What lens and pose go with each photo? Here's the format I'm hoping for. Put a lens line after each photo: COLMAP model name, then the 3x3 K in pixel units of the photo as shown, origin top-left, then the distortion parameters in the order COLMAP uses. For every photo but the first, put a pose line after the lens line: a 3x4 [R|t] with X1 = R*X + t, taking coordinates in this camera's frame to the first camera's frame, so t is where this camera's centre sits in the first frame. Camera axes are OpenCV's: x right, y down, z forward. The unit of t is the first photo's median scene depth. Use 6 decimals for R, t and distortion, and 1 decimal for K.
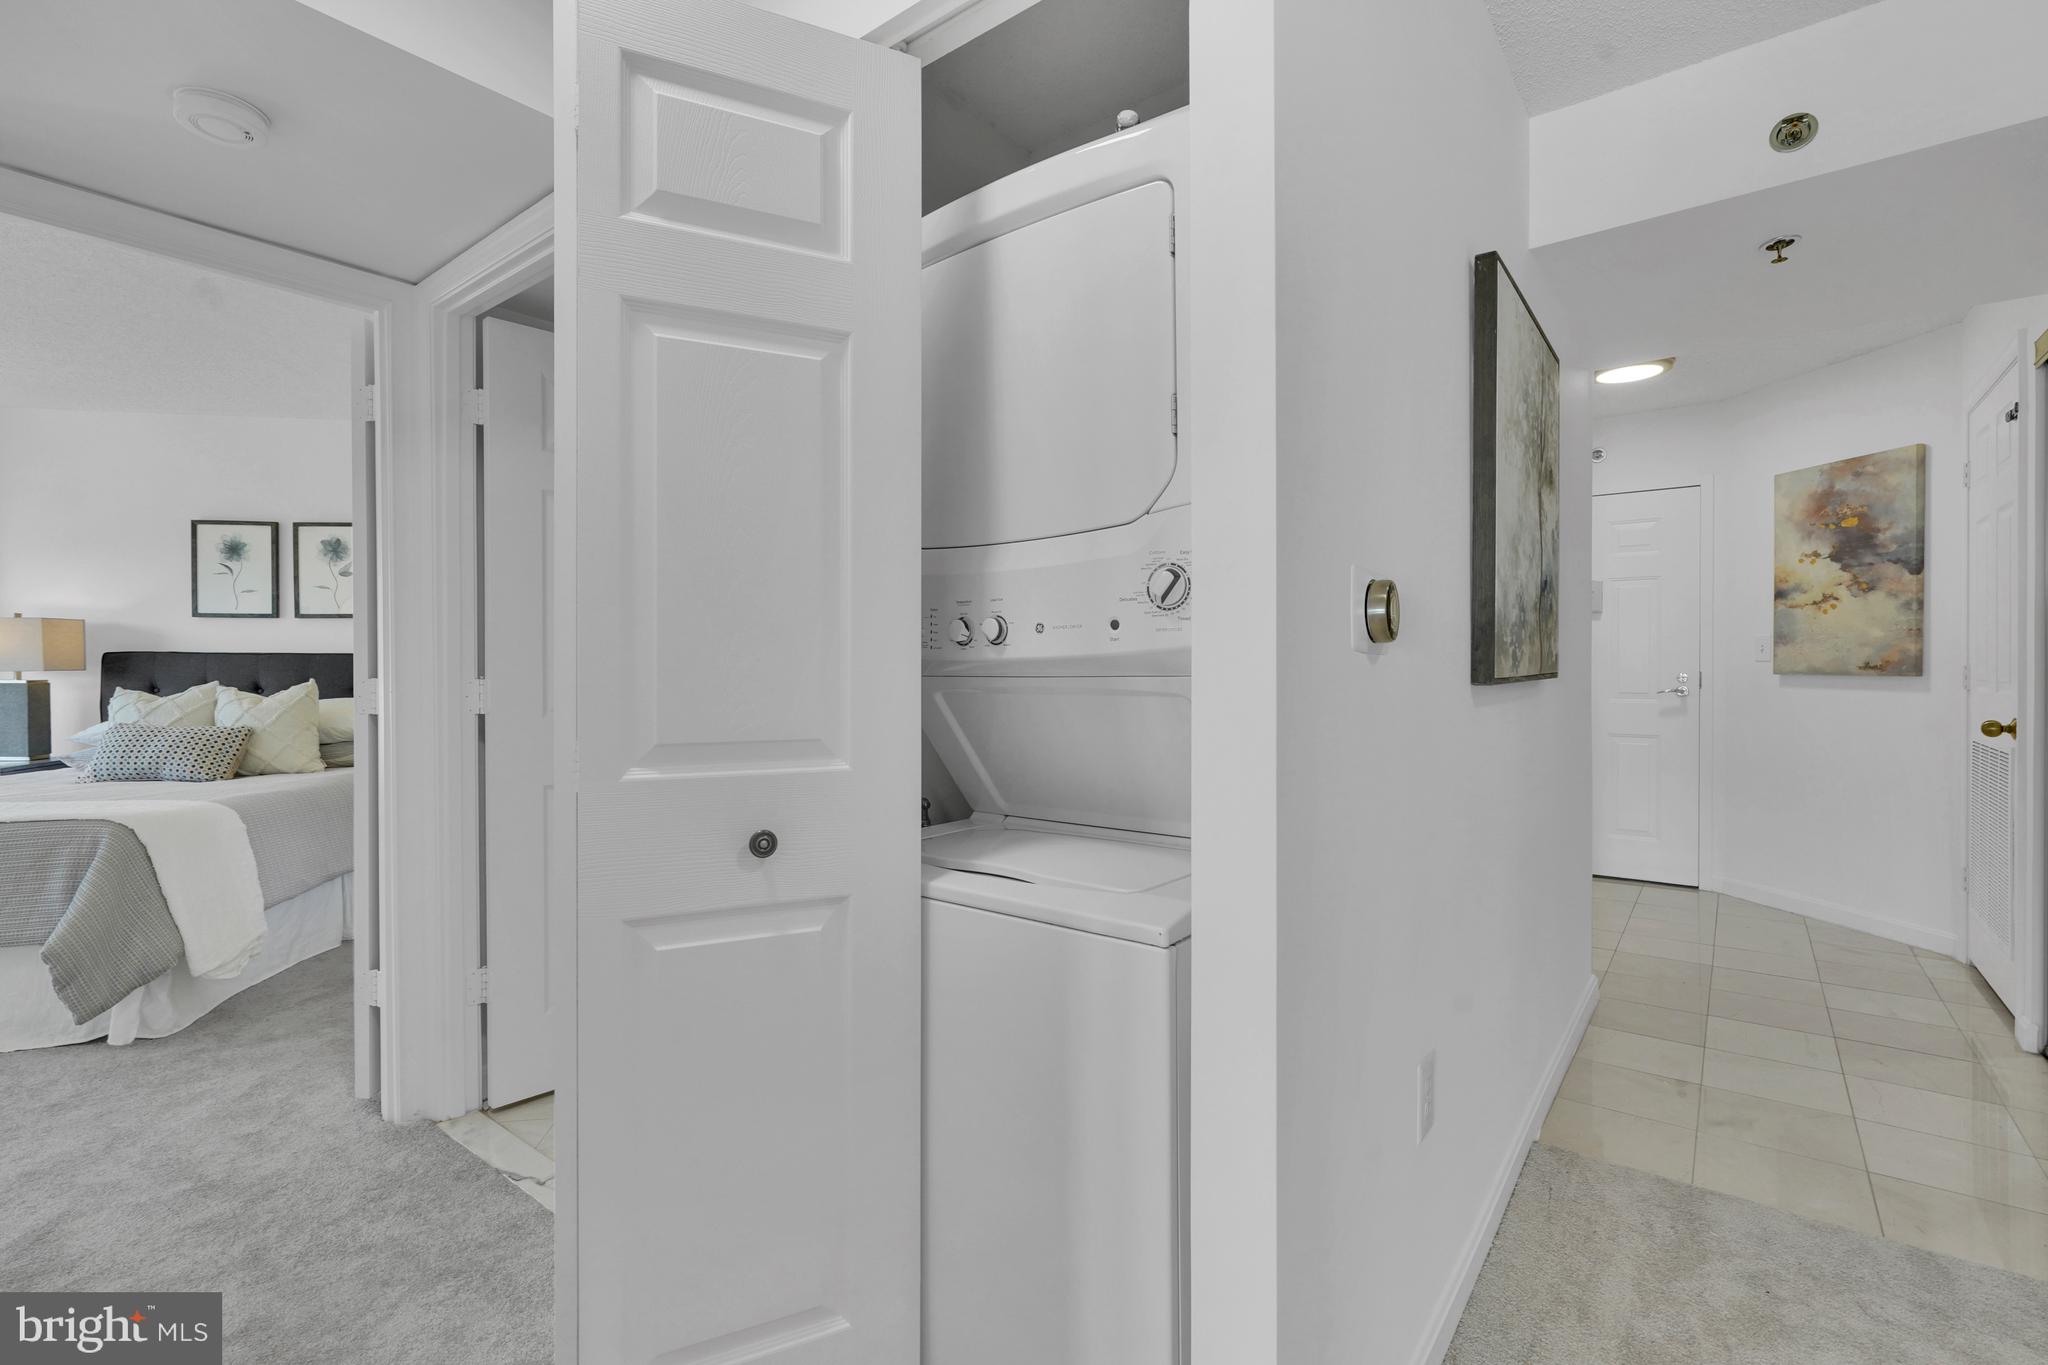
lens RADIAL K [[930.9, 0, 1020.5], [0, 930.9, 675.9], [0, 0, 1]] dist [0.000842, 0.000325]
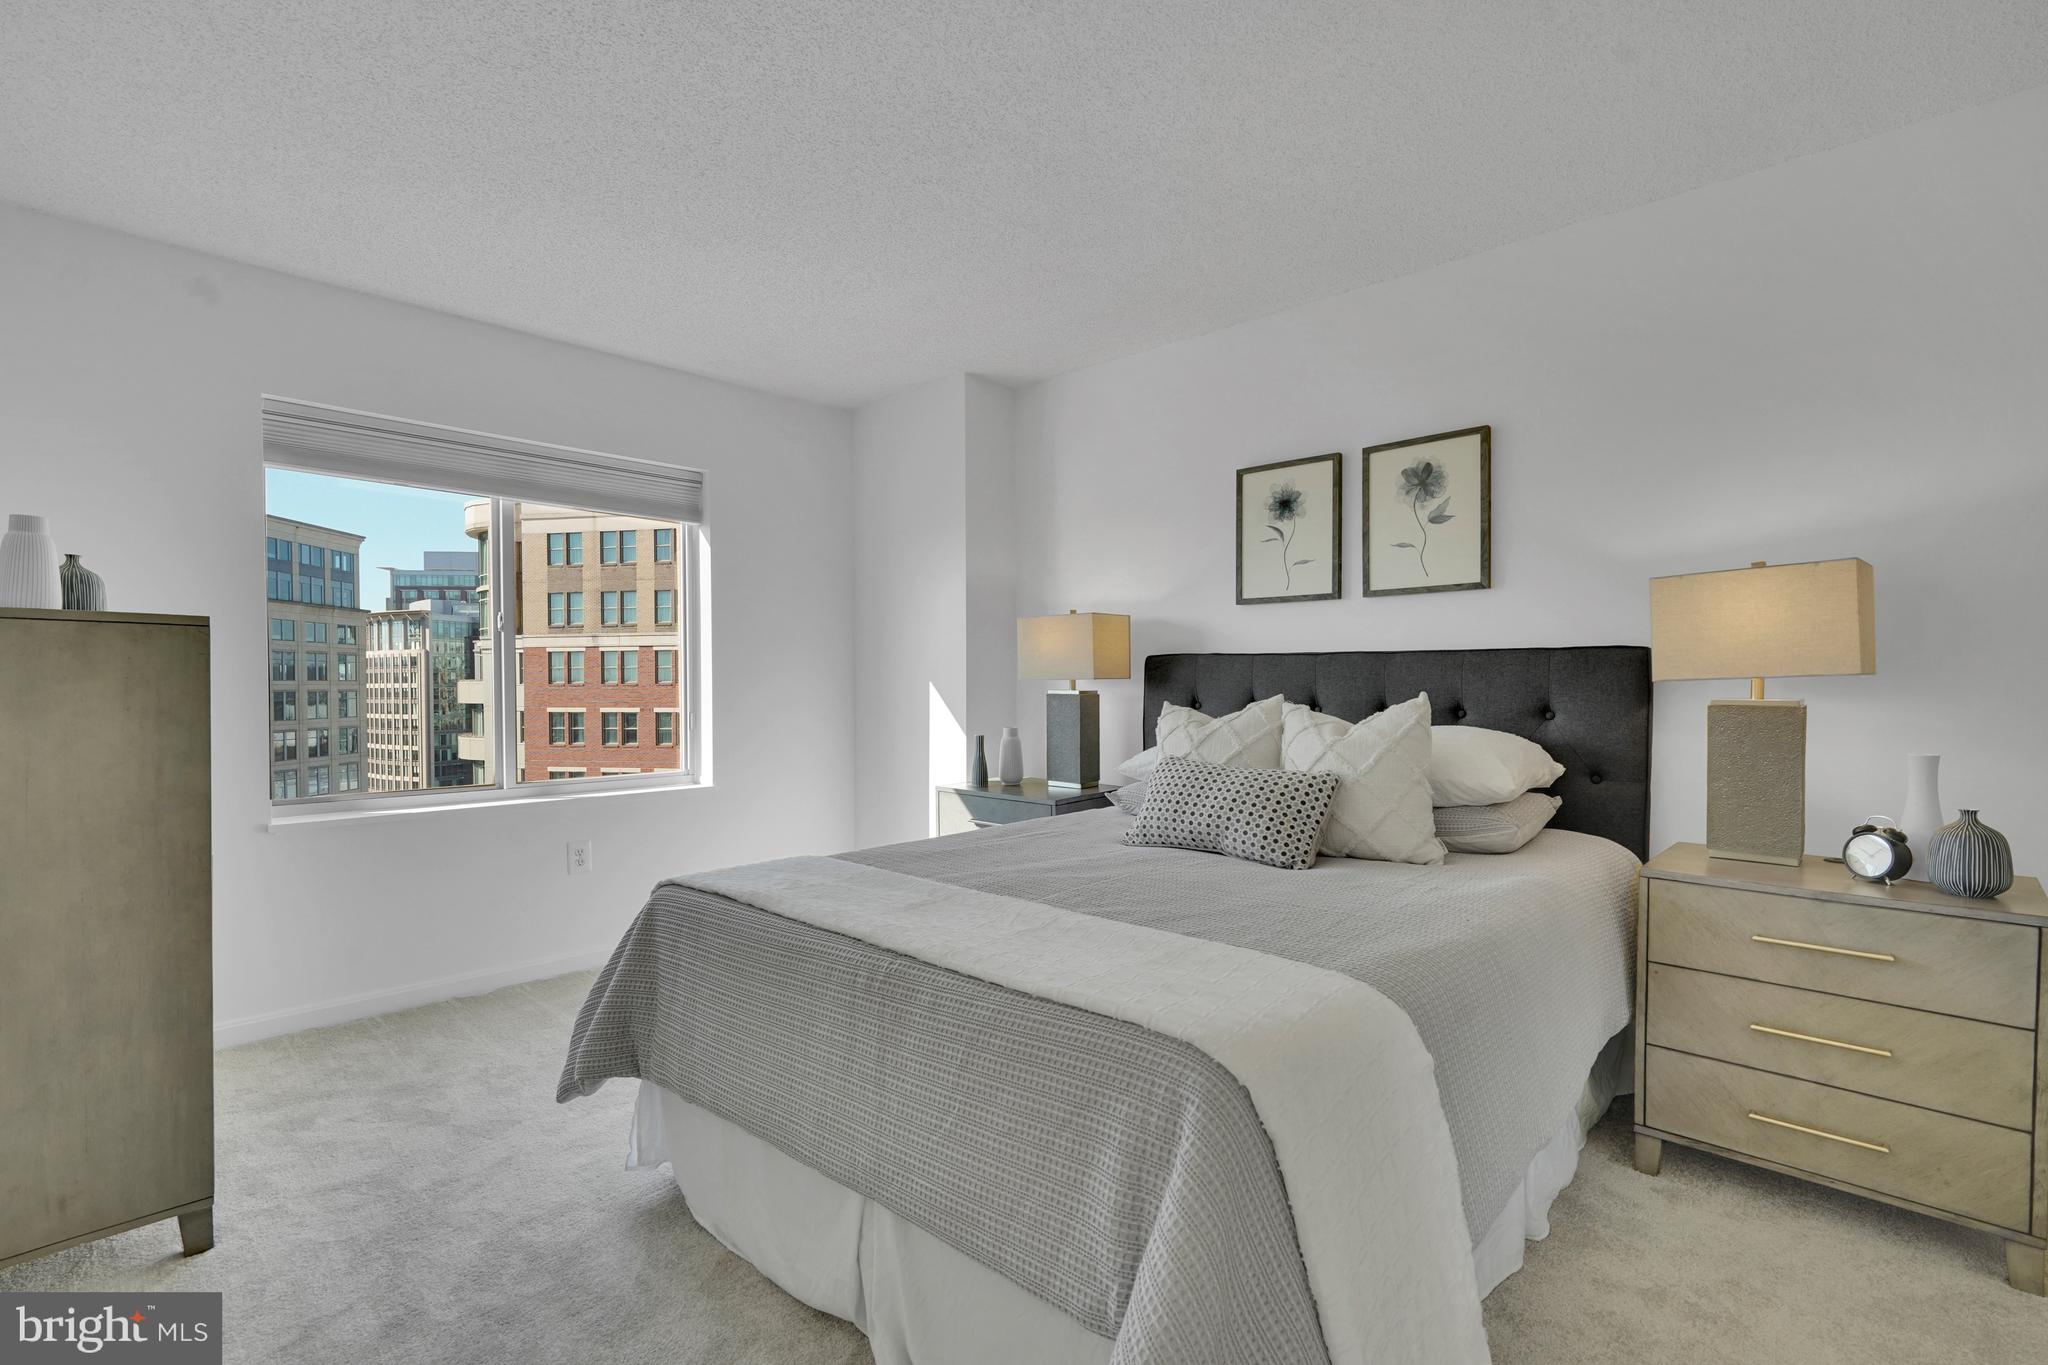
lens RADIAL K [[930.9, 0, 1020.5], [0, 930.9, 675.9], [0, 0, 1]] dist [0.000842, 0.000325]
pose [[0.628418, -0.004818, -0.777861, -0.476295], [-0.006849, 0.999908, -0.011727, 0.001404], [0.777845, 0.012697, 0.628328, 0.458957]]
